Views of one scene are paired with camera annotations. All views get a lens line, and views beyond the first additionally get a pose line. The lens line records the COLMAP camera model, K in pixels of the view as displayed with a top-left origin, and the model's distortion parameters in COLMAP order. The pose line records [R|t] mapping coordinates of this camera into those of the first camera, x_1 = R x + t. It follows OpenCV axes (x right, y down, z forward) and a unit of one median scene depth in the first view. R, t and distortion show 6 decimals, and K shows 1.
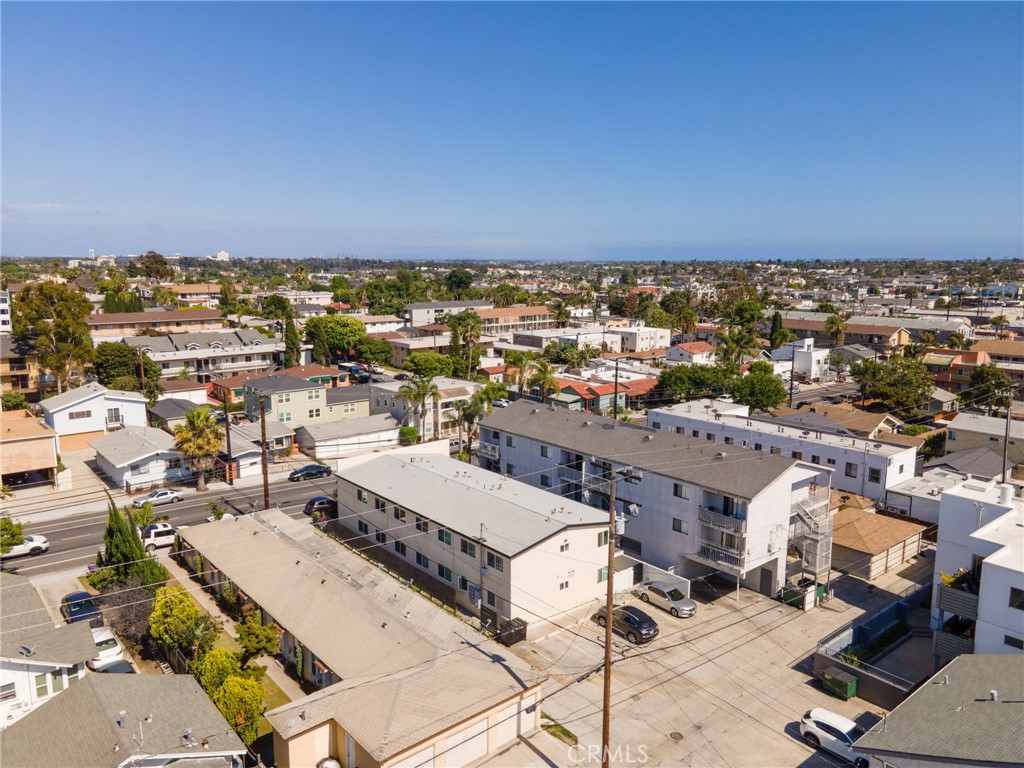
lens RADIAL K [[740.0, 0, 504.9], [0, 740.0, 383.1], [0, 0, 1]] dist [0.028873, 0.002310]
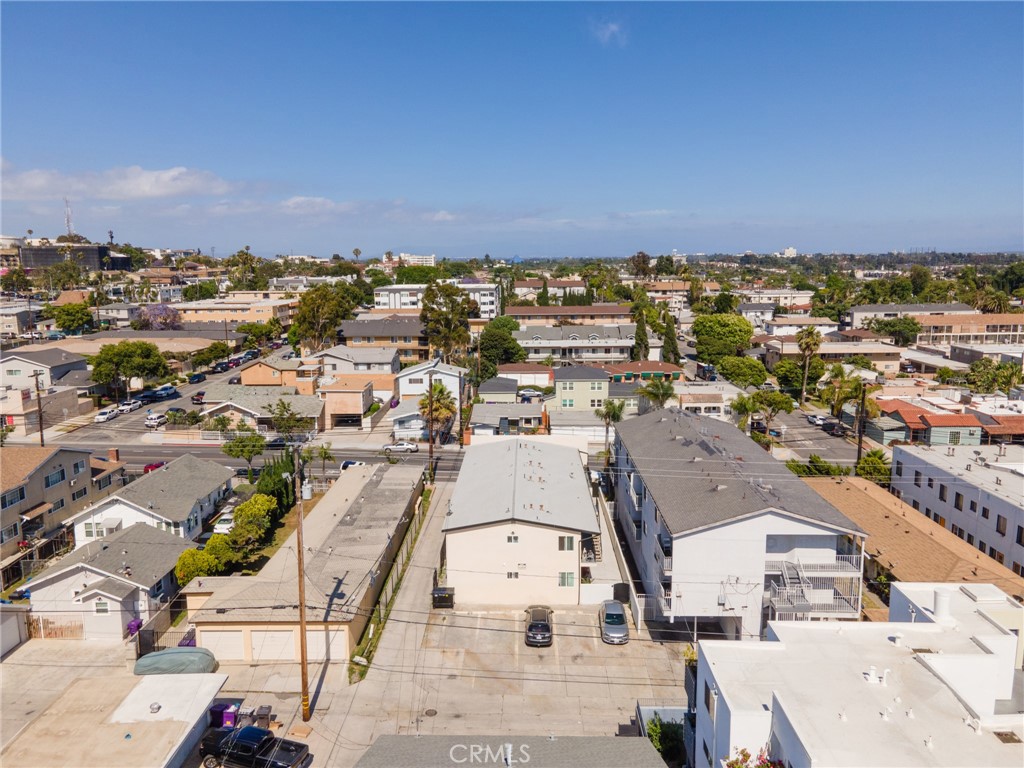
lens RADIAL K [[740.0, 0, 504.9], [0, 740.0, 383.1], [0, 0, 1]] dist [0.028873, 0.002310]
pose [[0.752335, 0.101008, -0.650991, 0.271232], [-0.098224, 0.994329, 0.040765, -0.015468], [0.651417, 0.033274, 0.757990, 0.067106]]
